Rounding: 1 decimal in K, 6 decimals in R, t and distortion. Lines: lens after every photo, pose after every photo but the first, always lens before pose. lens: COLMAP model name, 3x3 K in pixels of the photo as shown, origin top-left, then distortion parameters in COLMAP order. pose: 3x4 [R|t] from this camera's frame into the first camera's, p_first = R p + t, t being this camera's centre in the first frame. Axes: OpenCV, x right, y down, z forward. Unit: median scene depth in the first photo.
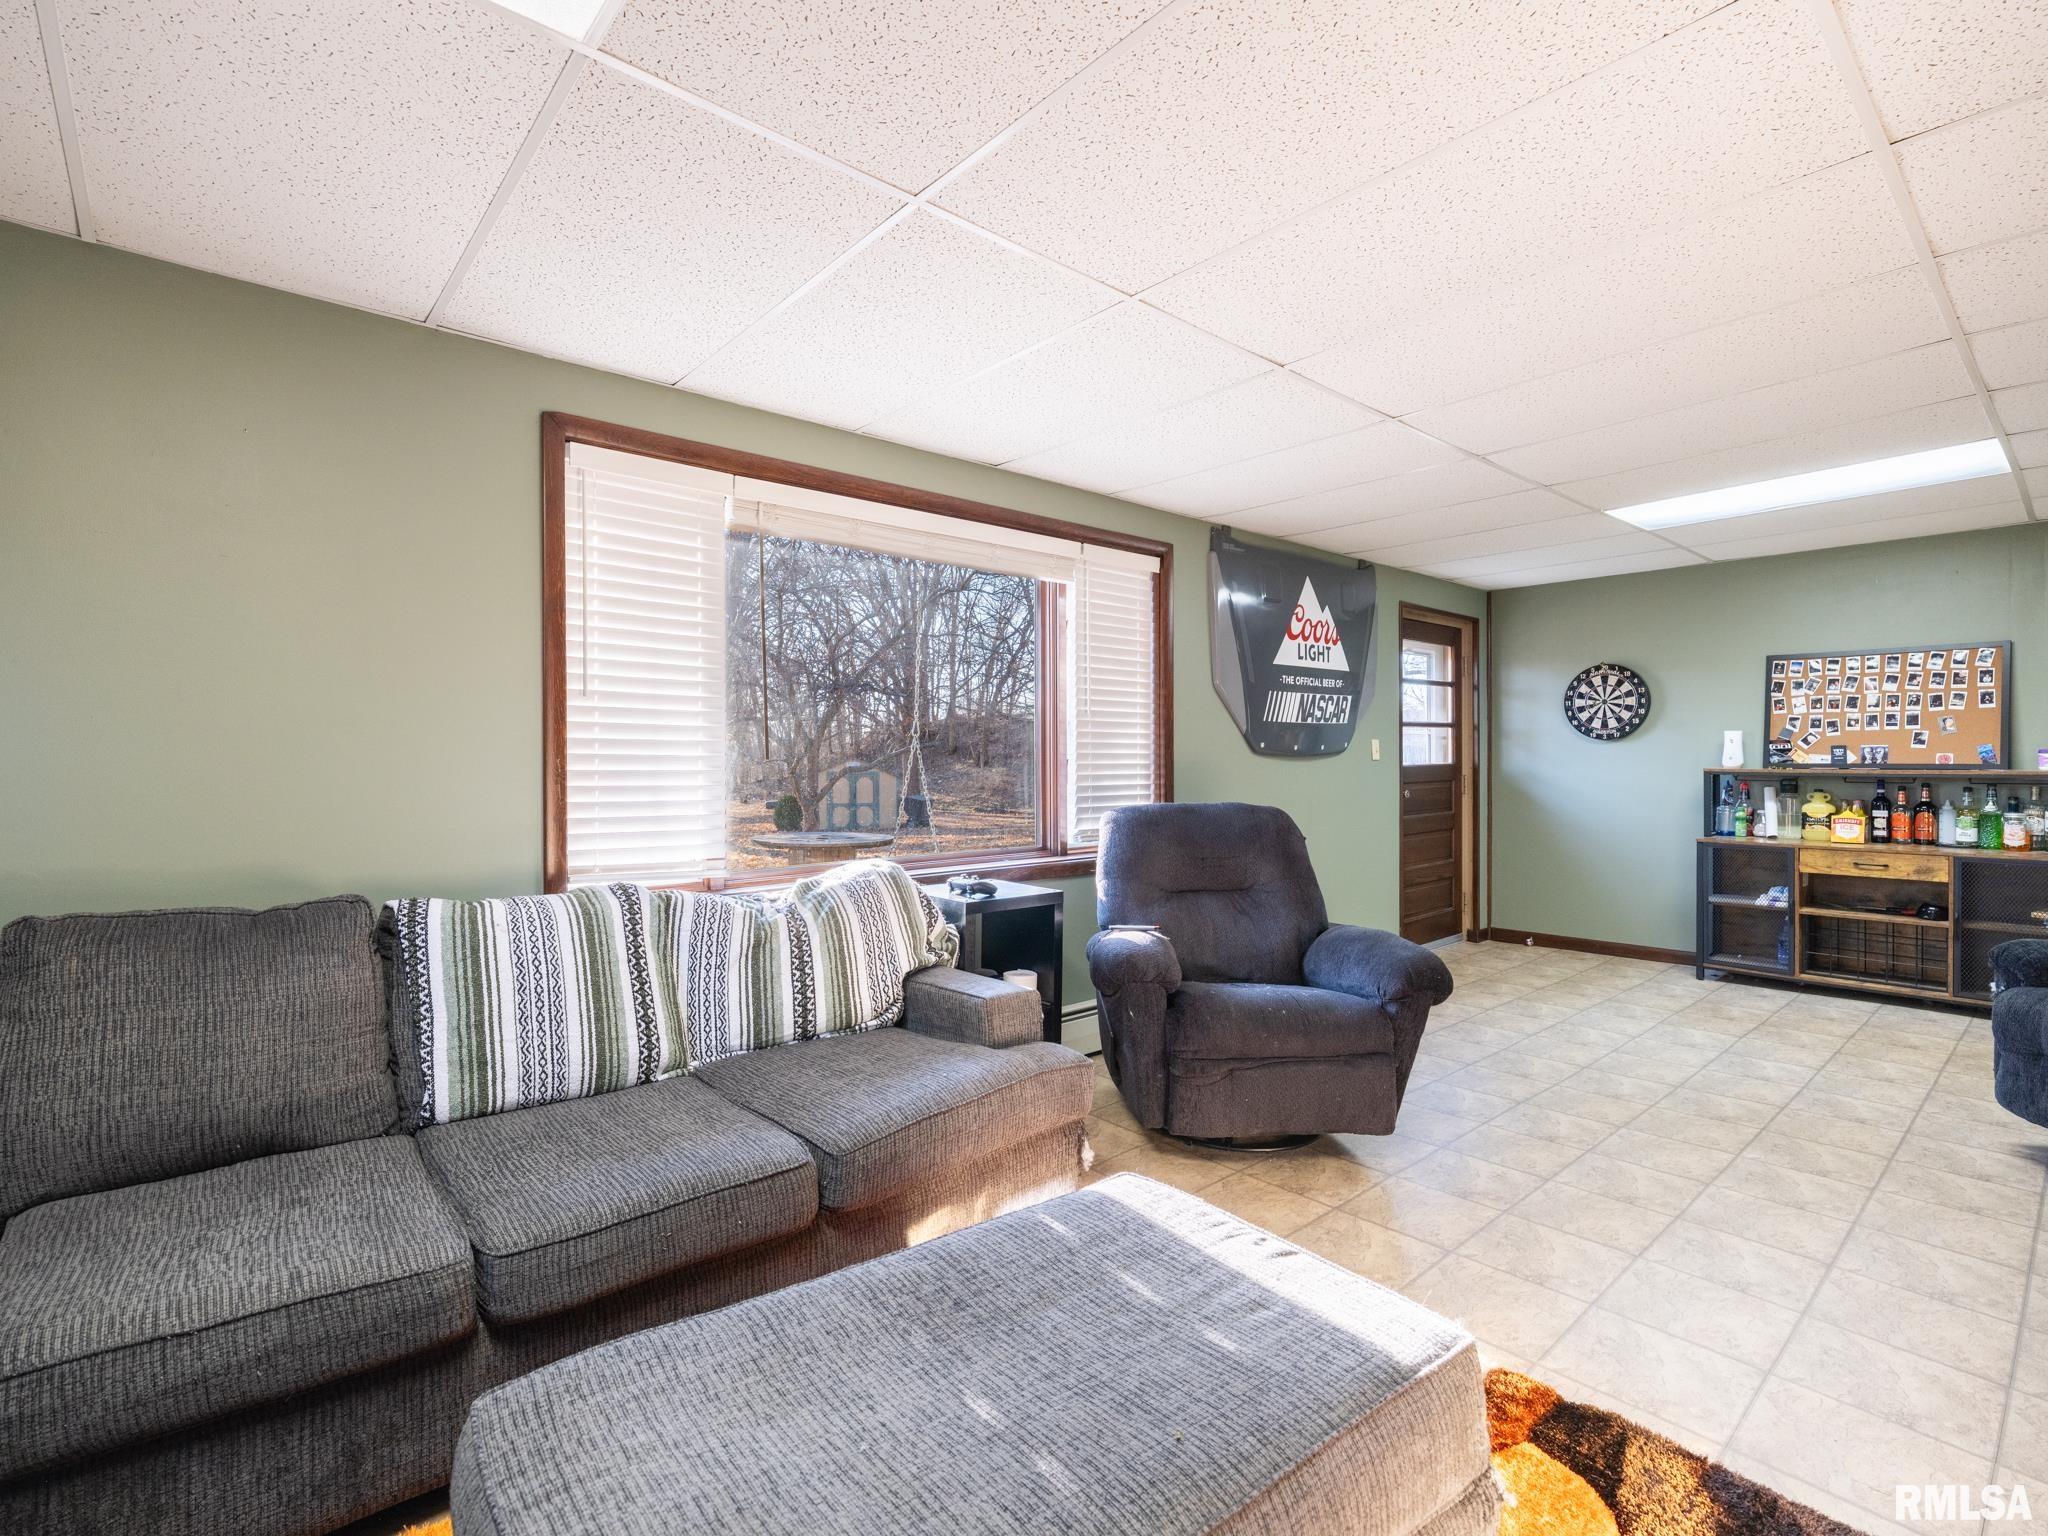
lens RADIAL K [[960.6, 0, 1016.5], [0, 960.6, 765.1], [0, 0, 1]] dist [-0.007857, 0.001002]
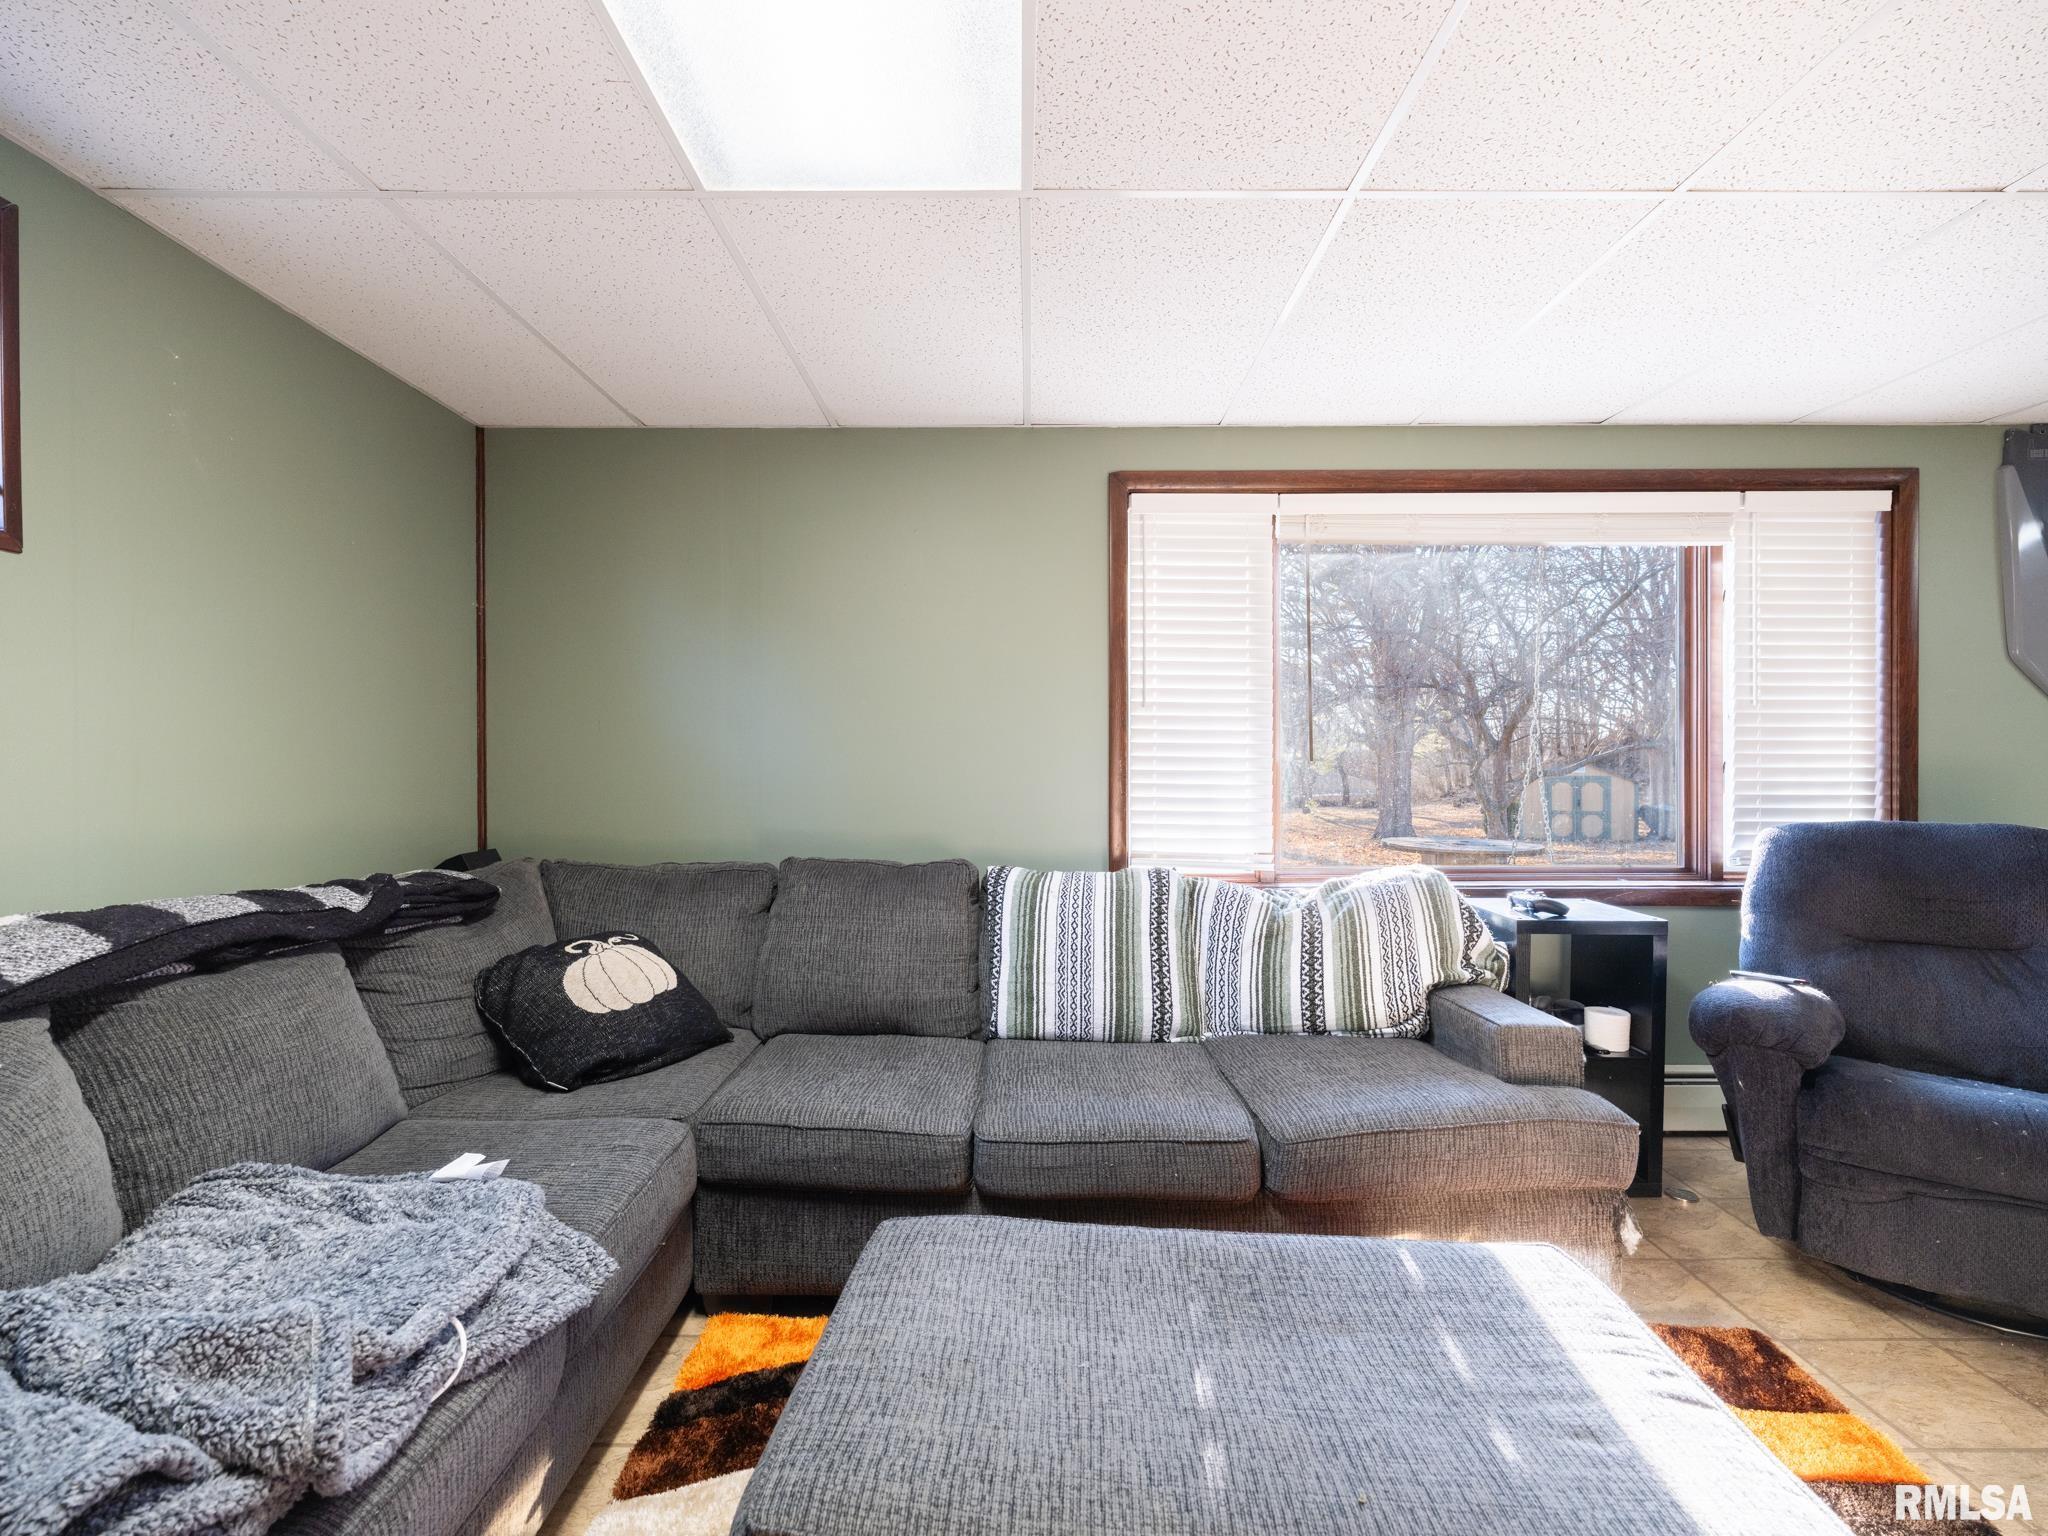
lens RADIAL K [[921.4, 0, 1018.9], [0, 921.4, 766.0], [0, 0, 1]] dist [-0.005437, 0.000943]
pose [[0.757695, 0.004738, -0.652591, 0.184885], [-0.005804, 0.999983, 0.000521, 0.000792], [0.652583, 0.003393, 0.757710, 0.045415]]
